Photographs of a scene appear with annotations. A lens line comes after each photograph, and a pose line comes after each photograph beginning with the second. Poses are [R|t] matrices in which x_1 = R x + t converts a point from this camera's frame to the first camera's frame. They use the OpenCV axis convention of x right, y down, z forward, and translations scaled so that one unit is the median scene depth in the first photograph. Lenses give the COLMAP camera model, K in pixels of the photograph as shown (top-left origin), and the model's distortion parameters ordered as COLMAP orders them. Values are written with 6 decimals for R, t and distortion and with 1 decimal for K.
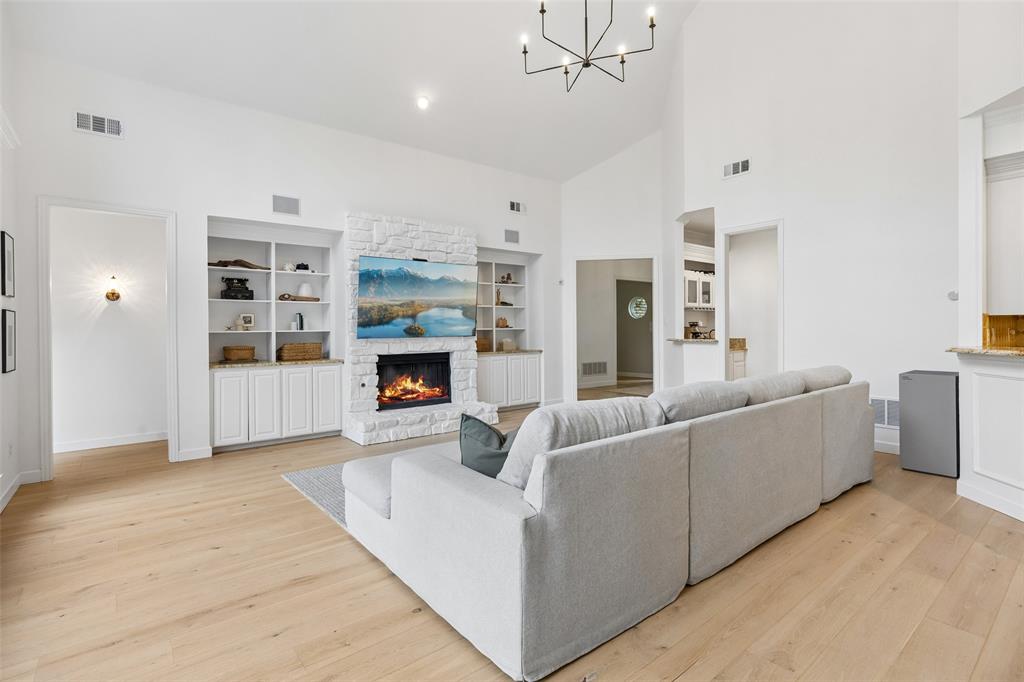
lens RADIAL K [[481.7, 0, 510.5], [0, 481.7, 328.7], [0, 0, 1]] dist [0.001508, 0.000664]
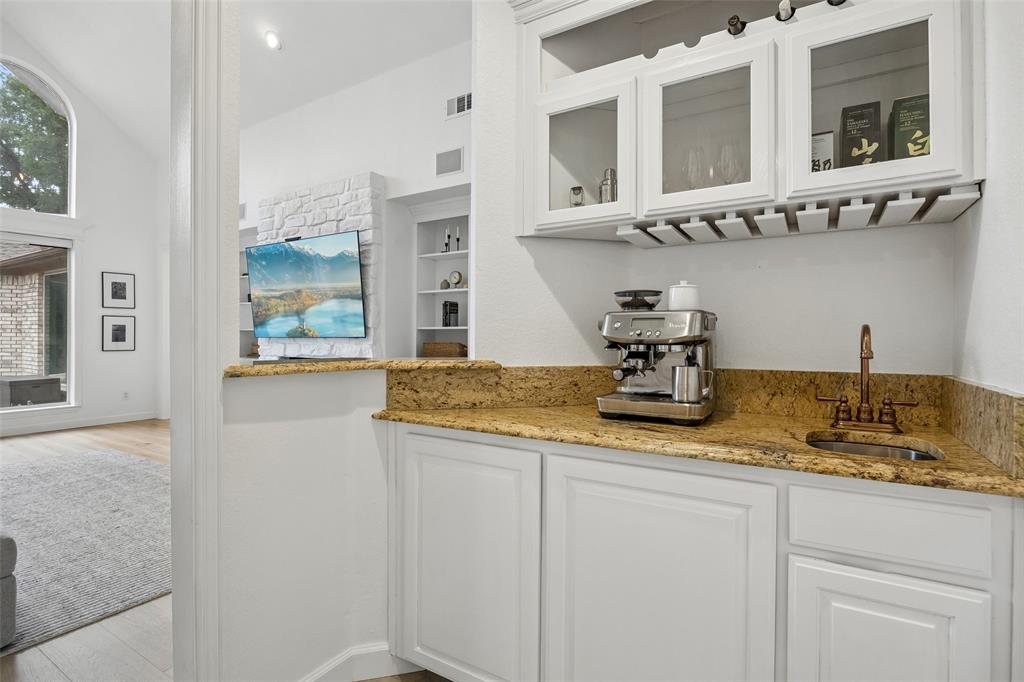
lens RADIAL K [[517.6, 0, 512.0], [0, 517.6, 341.0], [0, 0, 1]] dist [-0.001922, -0.000702]
pose [[0.318479, 0.010383, -0.947873, 0.672226], [-0.008548, 0.999931, 0.008082, 0.013289], [0.947891, 0.005529, 0.318545, 0.987319]]
